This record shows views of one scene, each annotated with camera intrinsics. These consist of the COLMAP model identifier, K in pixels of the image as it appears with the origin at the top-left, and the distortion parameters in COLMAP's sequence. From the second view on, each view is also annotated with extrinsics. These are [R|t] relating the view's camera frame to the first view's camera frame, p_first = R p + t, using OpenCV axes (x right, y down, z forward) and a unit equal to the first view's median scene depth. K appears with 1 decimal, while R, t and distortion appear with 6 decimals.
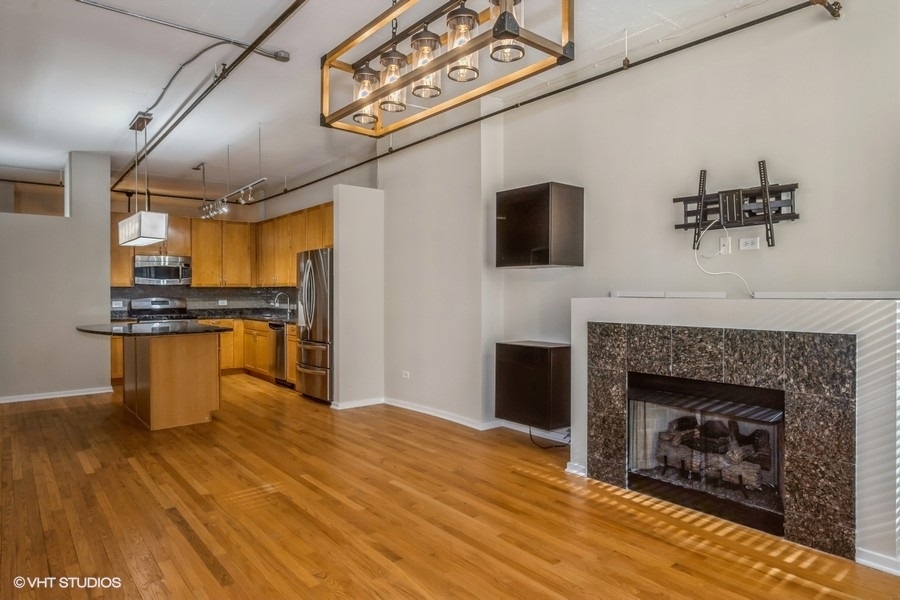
lens RADIAL K [[549.1, 0, 446.4], [0, 549.1, 297.0], [0, 0, 1]] dist [0.003328, 0.009047]
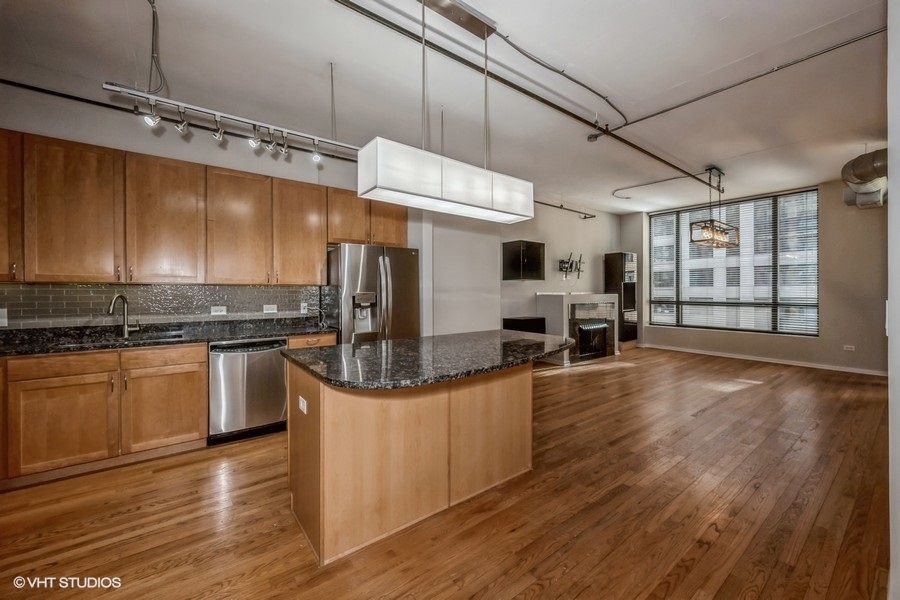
lens RADIAL K [[362.9, 0, 454.5], [0, 362.9, 293.3], [0, 0, 1]] dist [0.009558, -0.001013]
pose [[0.015803, 0.000440, 0.999875, -1.401372], [0.012645, 0.999920, -0.000640, -0.010106], [-0.999795, 0.012654, 0.015796, 1.457660]]
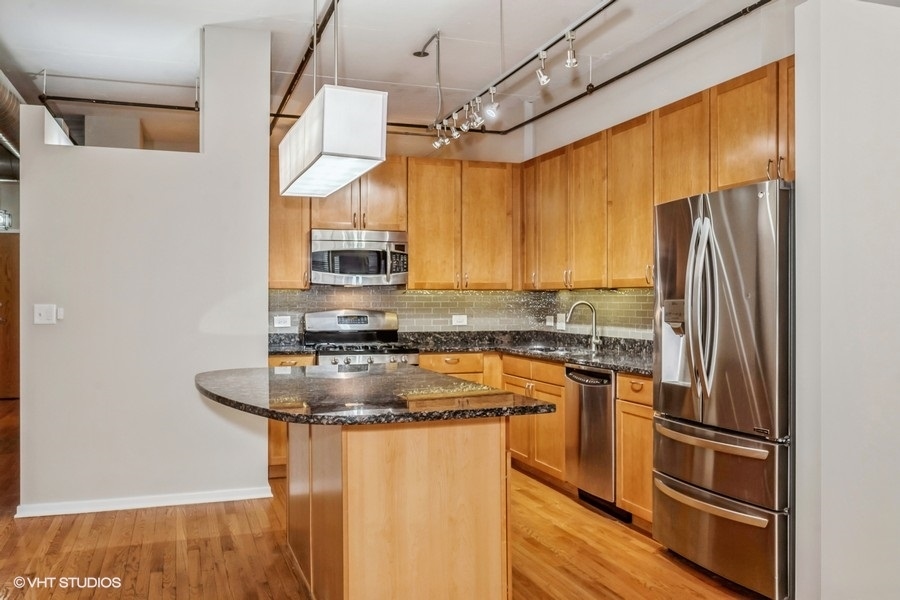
lens RADIAL K [[790.3, 0, 444.5], [0, 790.3, 295.9], [0, 0, 1]] dist [-0.001204, -0.017136]
pose [[0.939591, 0.002451, -0.342292, -0.384182], [-0.007405, 0.999886, -0.013168, -0.005794], [0.342220, 0.014907, 0.939502, 0.683447]]
